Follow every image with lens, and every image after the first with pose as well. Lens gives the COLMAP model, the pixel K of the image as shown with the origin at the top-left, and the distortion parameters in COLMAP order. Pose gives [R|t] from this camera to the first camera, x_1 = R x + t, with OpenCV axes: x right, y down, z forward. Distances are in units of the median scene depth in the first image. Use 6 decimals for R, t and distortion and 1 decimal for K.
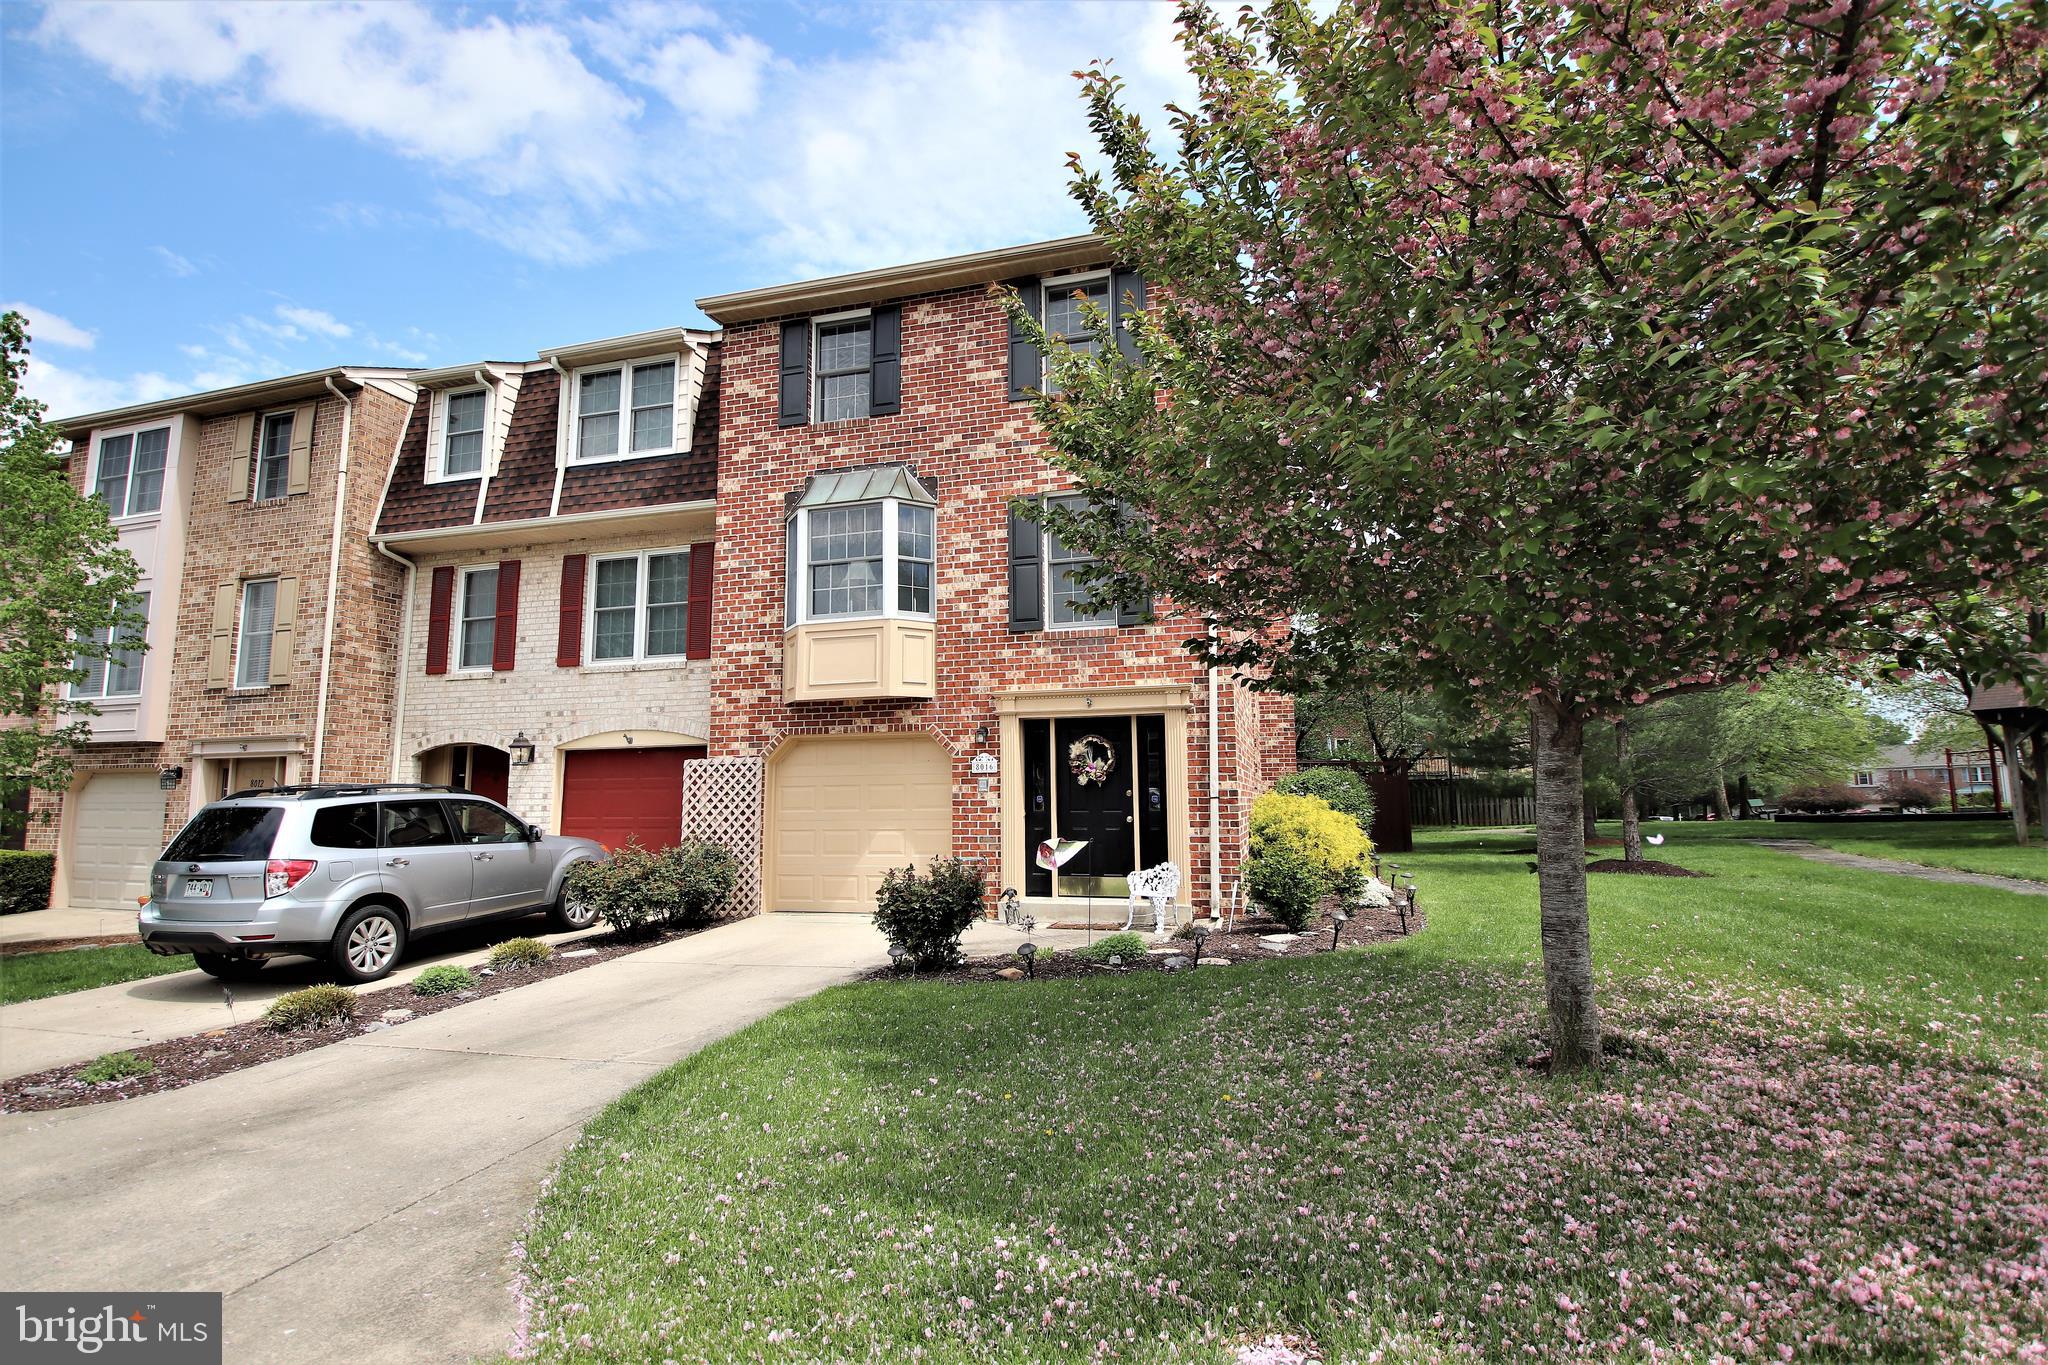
lens RADIAL K [[952.2, 0, 1025.8], [0, 952.2, 682.3], [0, 0, 1]] dist [0.004317, -0.020827]
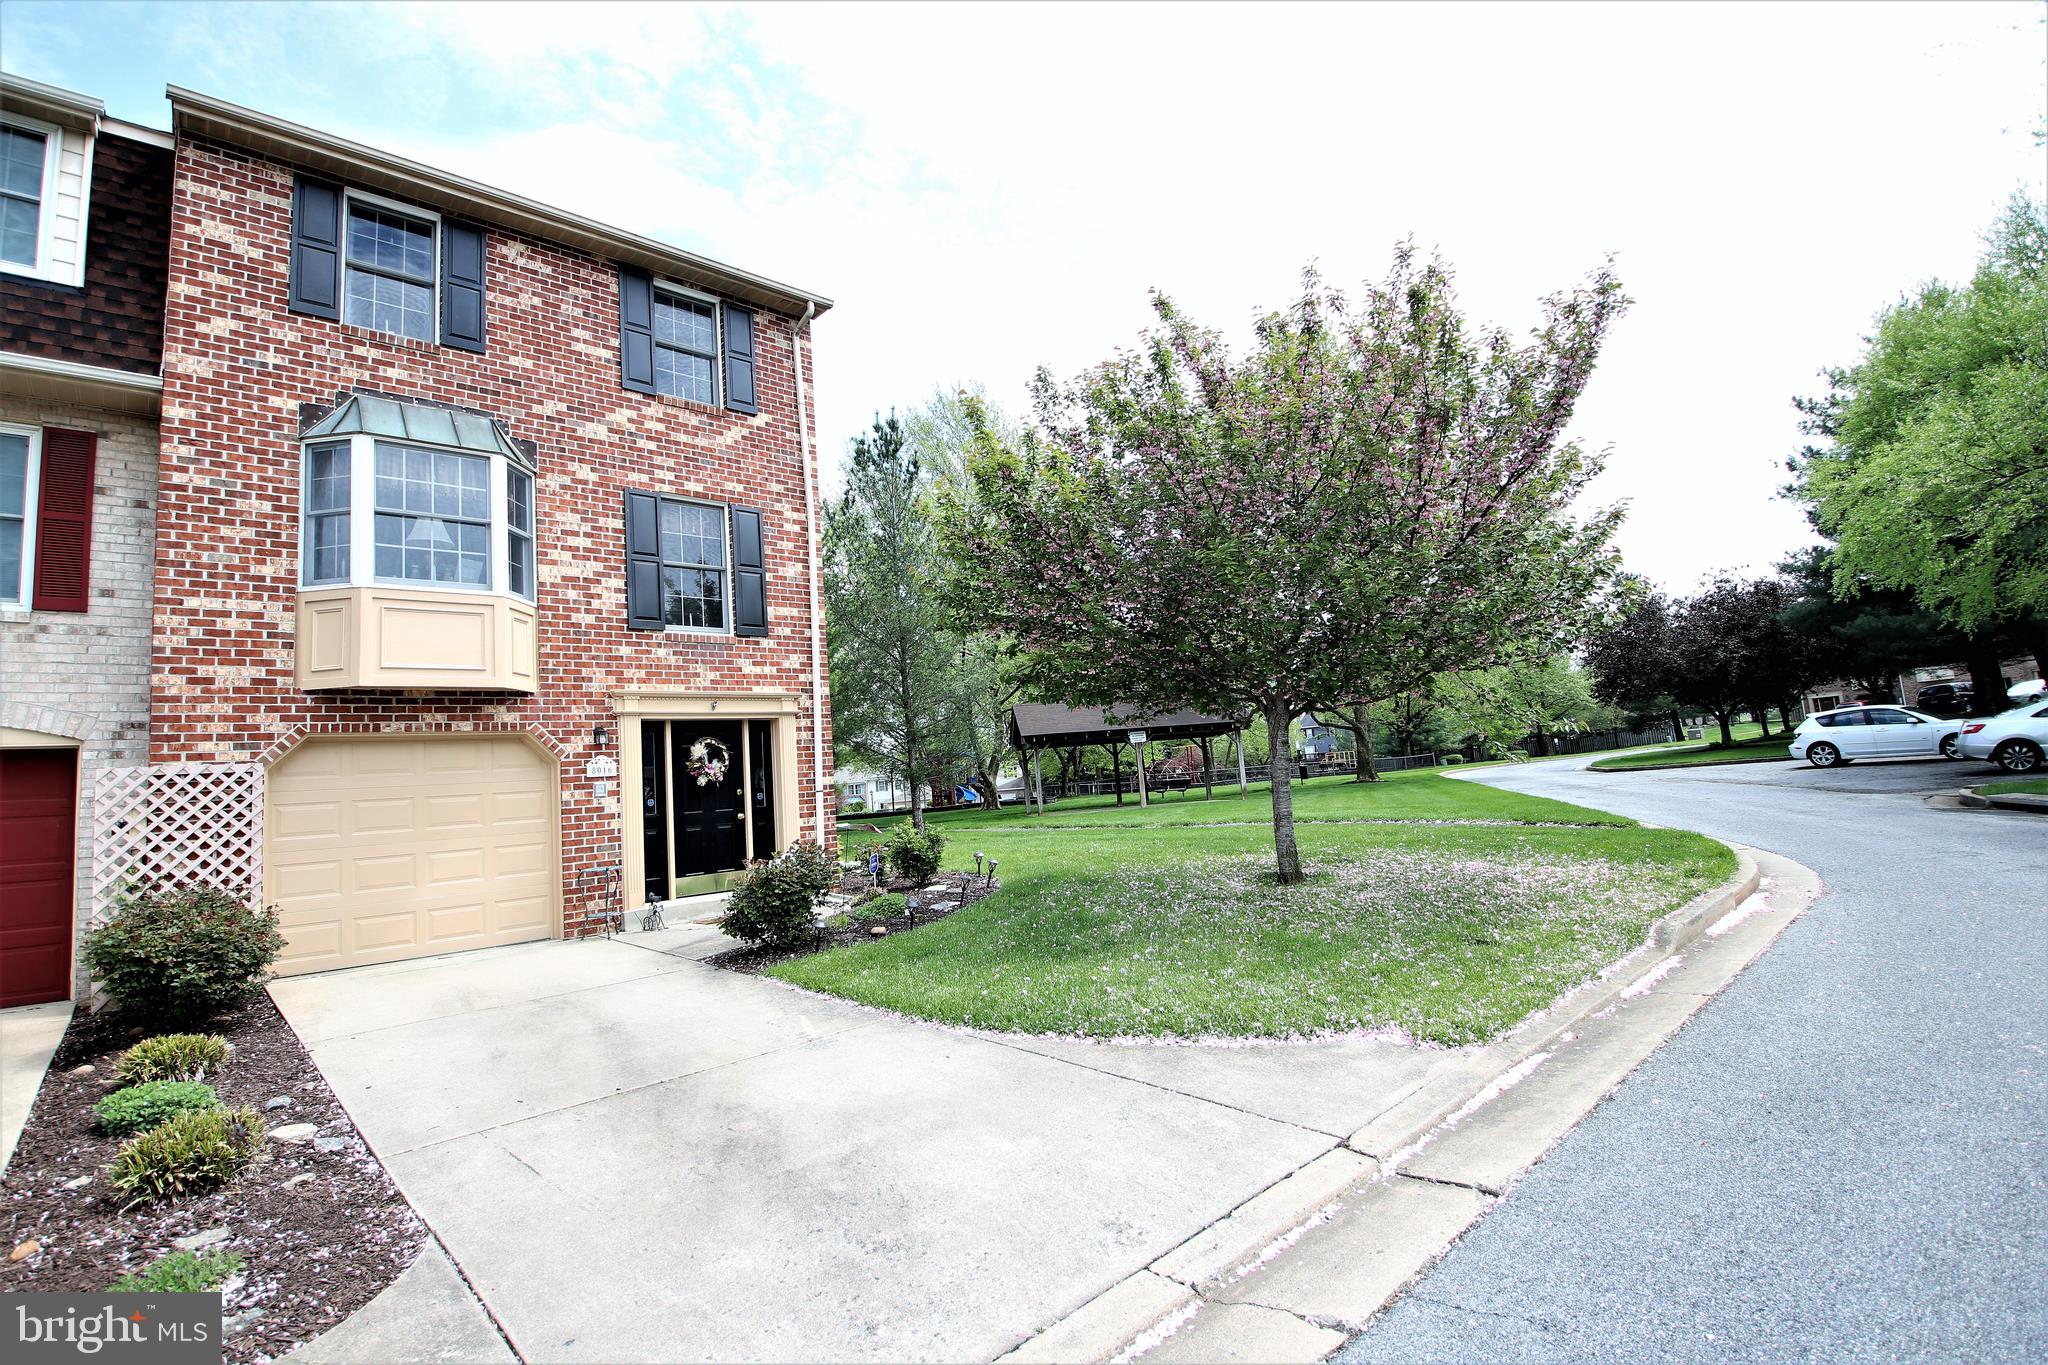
lens RADIAL K [[952.2, 0, 1026.7], [0, 952.2, 679.0], [0, 0, 1]] dist [0.004317, -0.020827]
pose [[0.528693, 0.068516, 0.846043, -0.573712], [-0.033709, 0.997645, -0.059728, 0.039000], [-0.848143, 0.003058, 0.529758, 0.145001]]
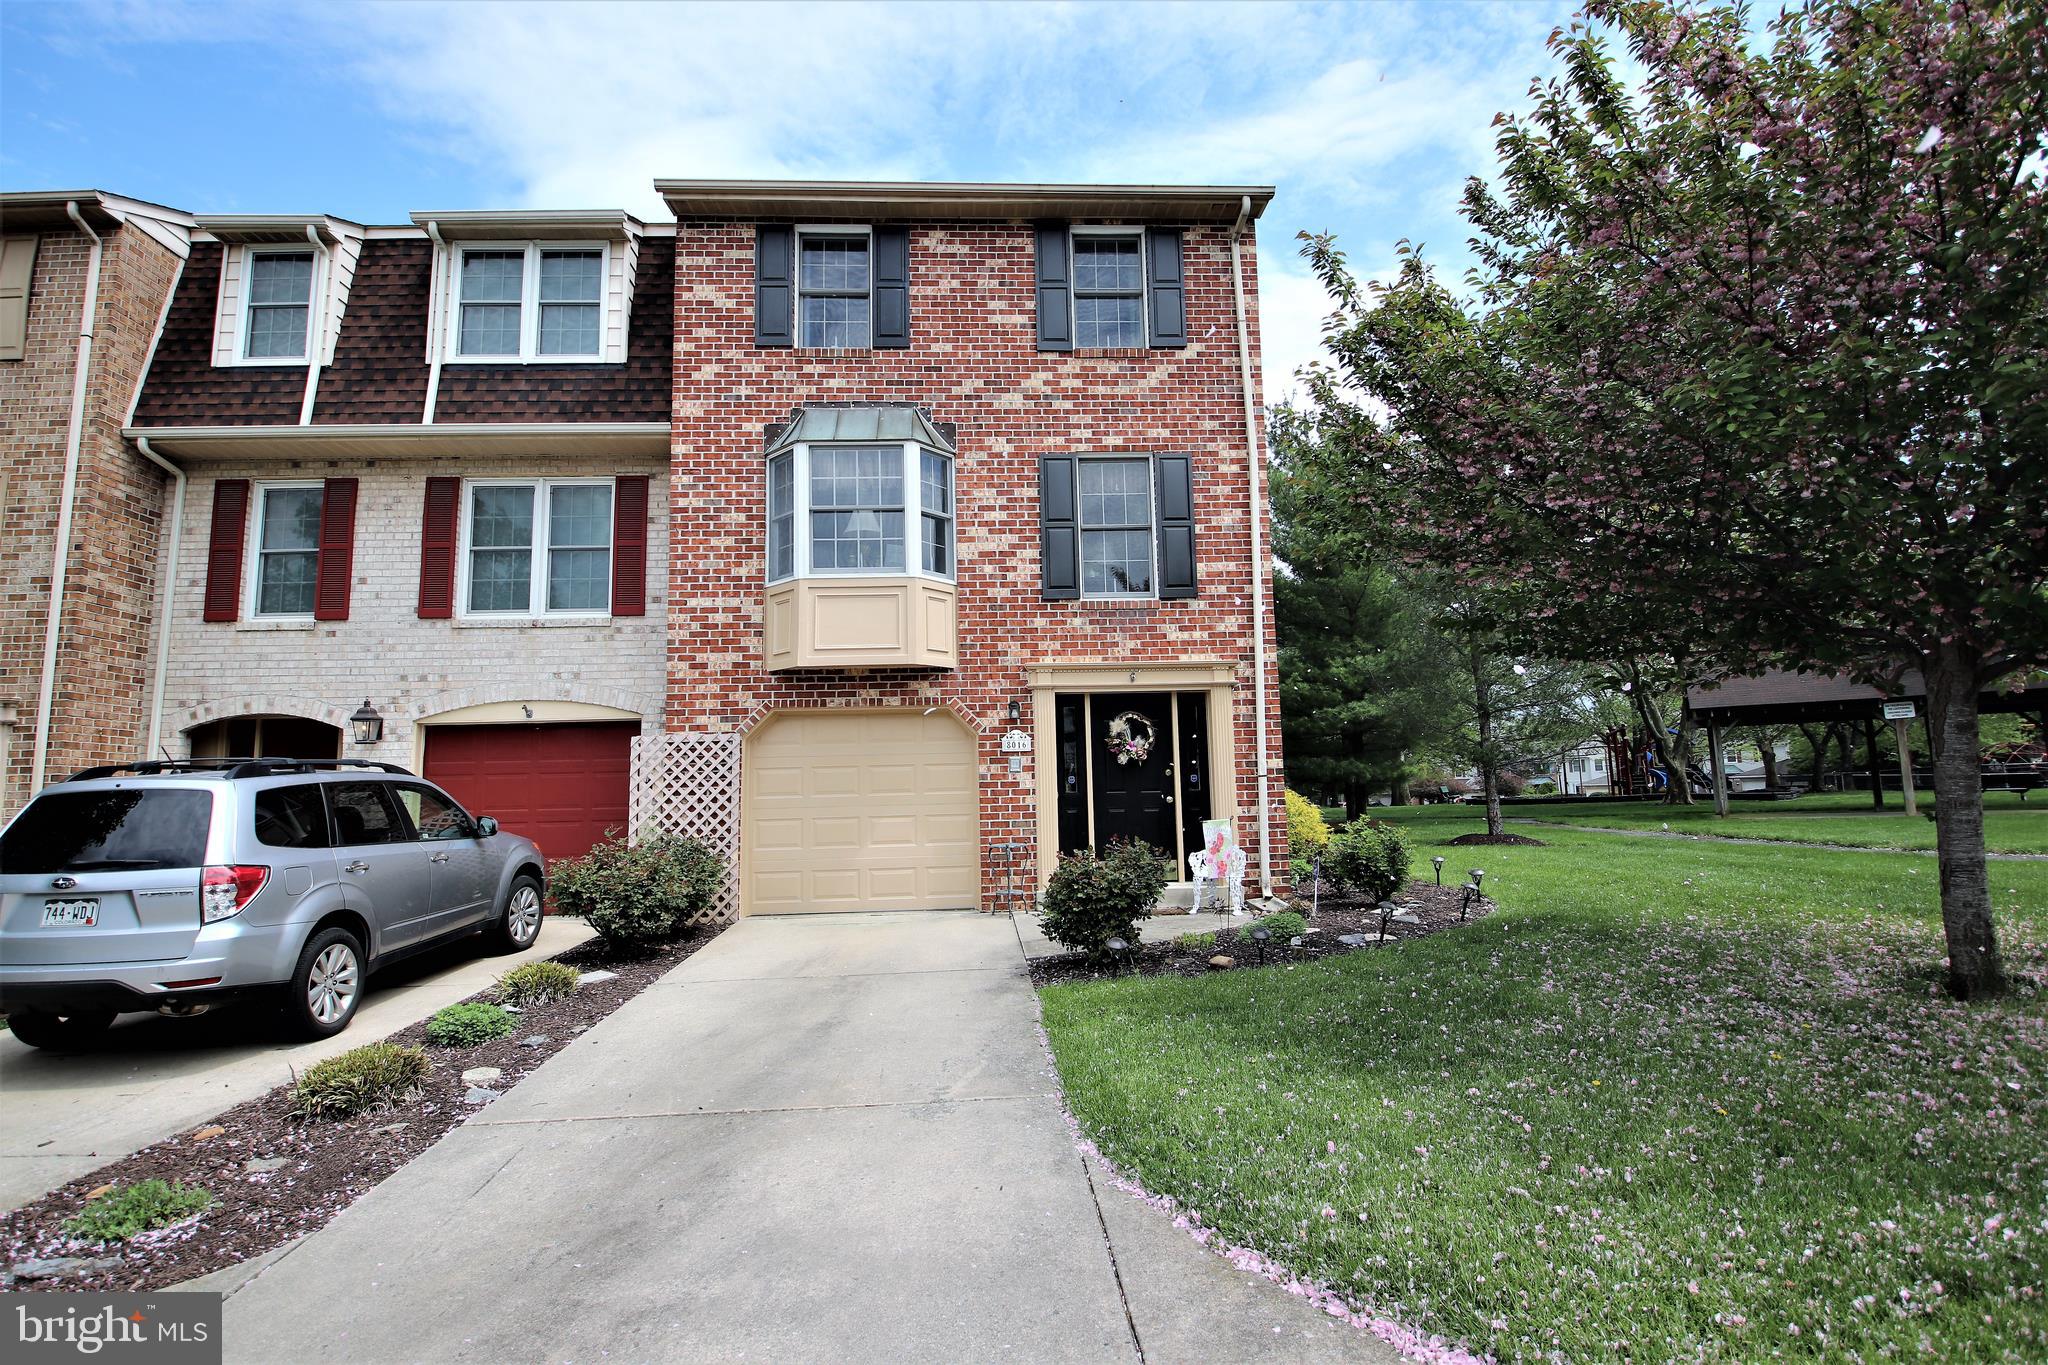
lens RADIAL K [[952.2, 0, 1014.7], [0, 952.2, 683.3], [0, 0, 1]] dist [0.004317, -0.020827]
pose [[0.950007, 0.025668, 0.311171, -0.307647], [-0.026323, 0.999651, -0.002097, 0.029379], [-0.311116, -0.006199, 0.950352, 0.123299]]
